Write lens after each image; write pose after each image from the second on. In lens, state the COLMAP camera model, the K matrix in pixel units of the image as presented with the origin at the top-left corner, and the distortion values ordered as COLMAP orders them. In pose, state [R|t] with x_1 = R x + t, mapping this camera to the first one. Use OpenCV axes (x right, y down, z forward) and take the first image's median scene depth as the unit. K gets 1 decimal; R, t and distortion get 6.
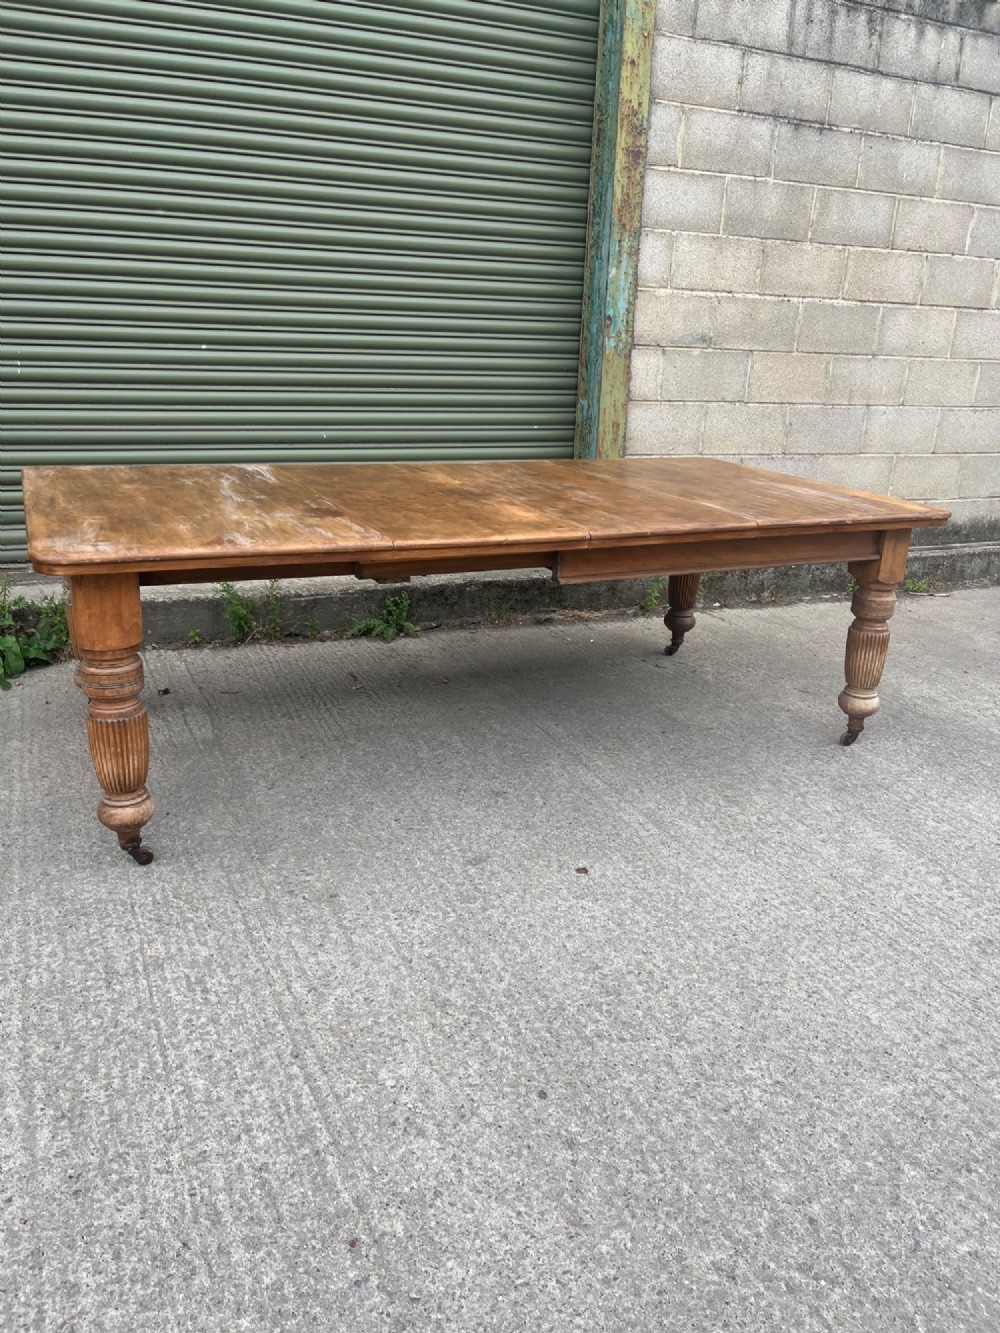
lens RADIAL K [[1012.5, 0, 505.7], [0, 1012.5, 671.0], [0, 0, 1]] dist [0.057546, -0.085141]
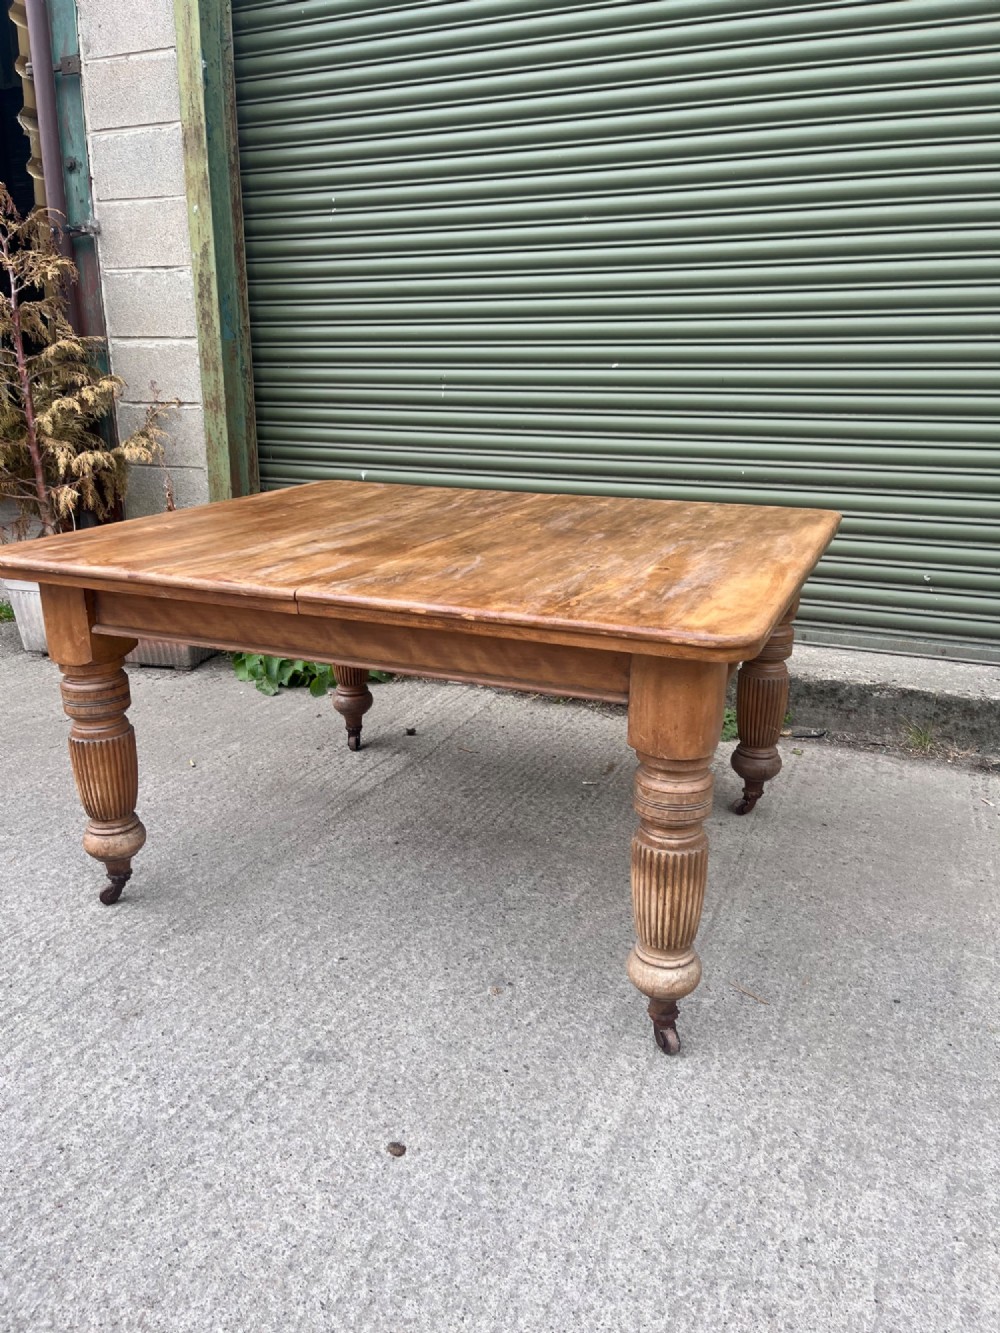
lens RADIAL K [[1012.5, 0, 497.1], [0, 1012.5, 665.8], [0, 0, 1]] dist [0.057546, -0.085141]
pose [[0.674380, 0.179188, -0.716312, 0.350133], [-0.214823, 0.975756, 0.041841, -0.089764], [0.706443, 0.125664, 0.696525, 0.391978]]
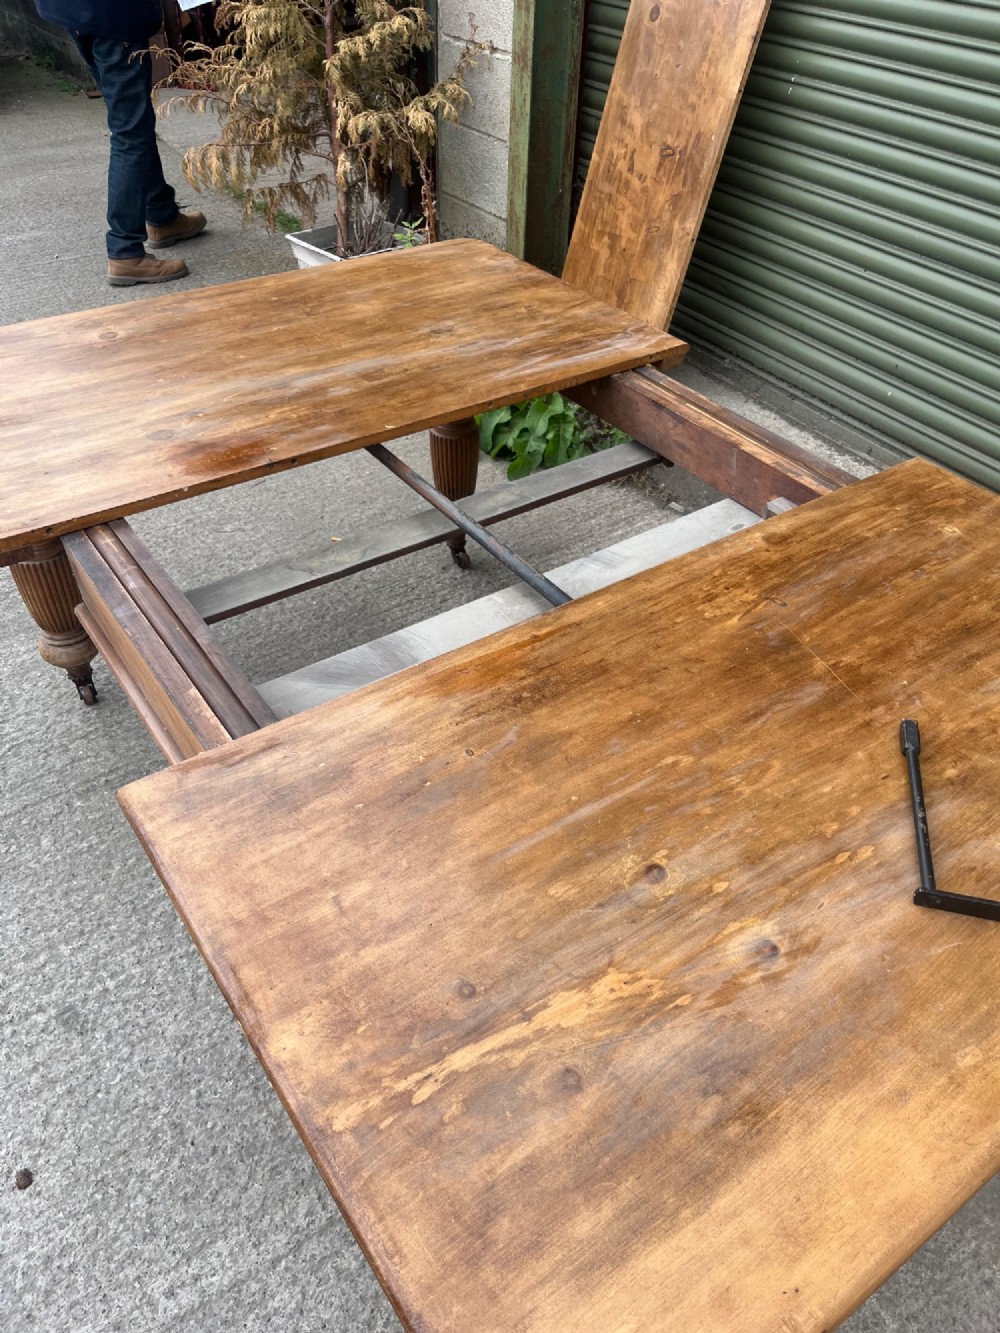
lens RADIAL K [[1012.5, 0, 499.1], [0, 1012.5, 663.4], [0, 0, 1]] dist [0.057546, -0.085141]
pose [[0.169166, 0.605222, -0.777875, 0.278273], [-0.334450, 0.777669, 0.532328, -0.310449], [0.927106, 0.170109, 0.333972, 0.690367]]
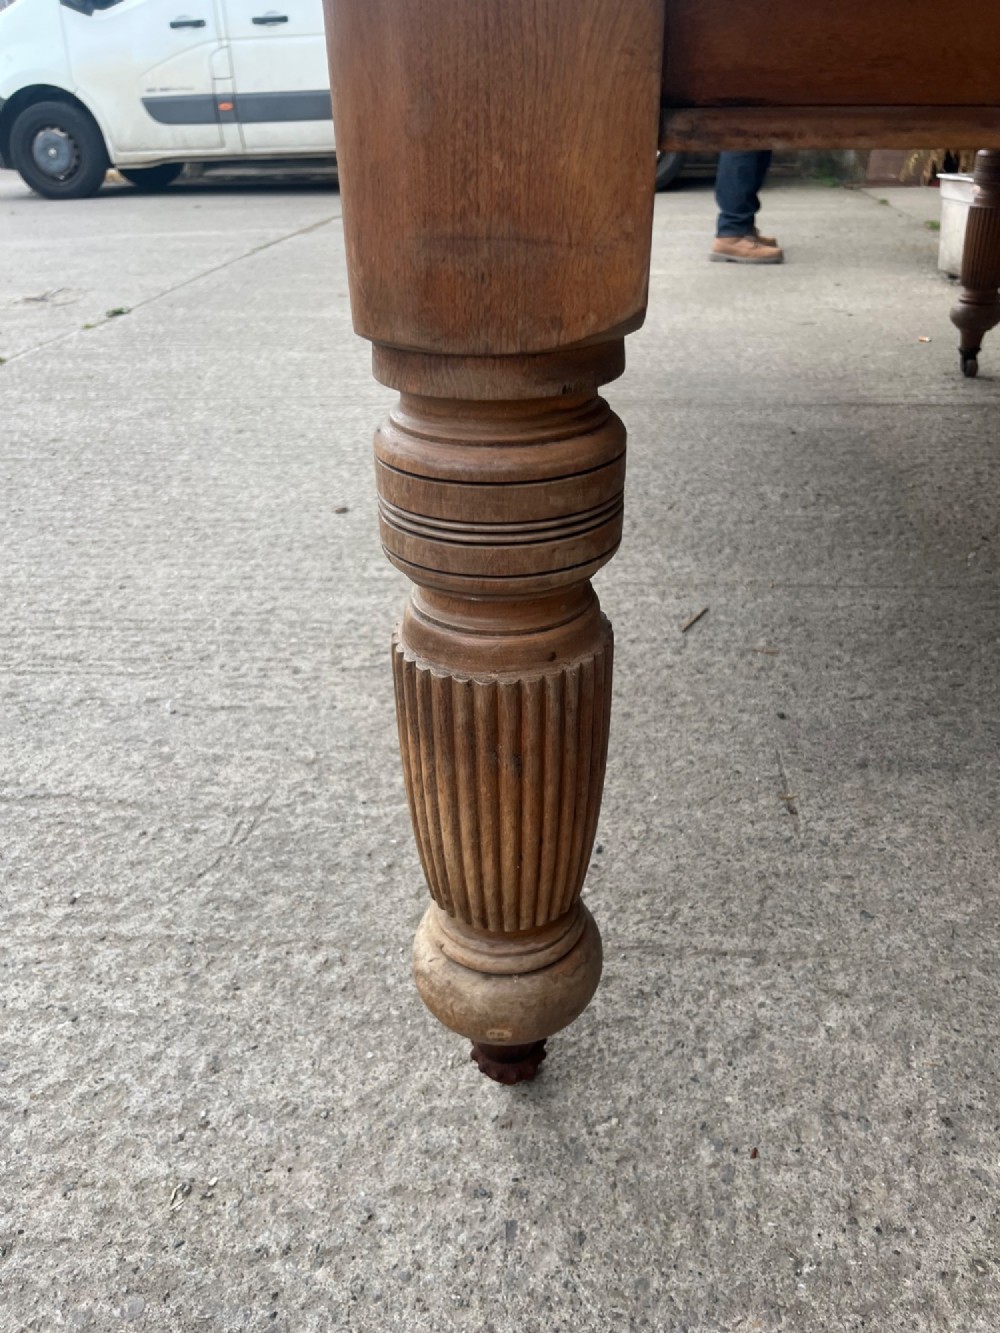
lens RADIAL K [[1012.5, 0, 497.4], [0, 1012.5, 663.0], [0, 0, 1]] dist [0.057546, -0.085141]
pose [[-0.497874, 0.394558, -0.772299, 0.438637], [-0.277655, 0.771125, 0.572953, -0.120946], [0.821602, 0.499691, -0.274372, 0.929374]]
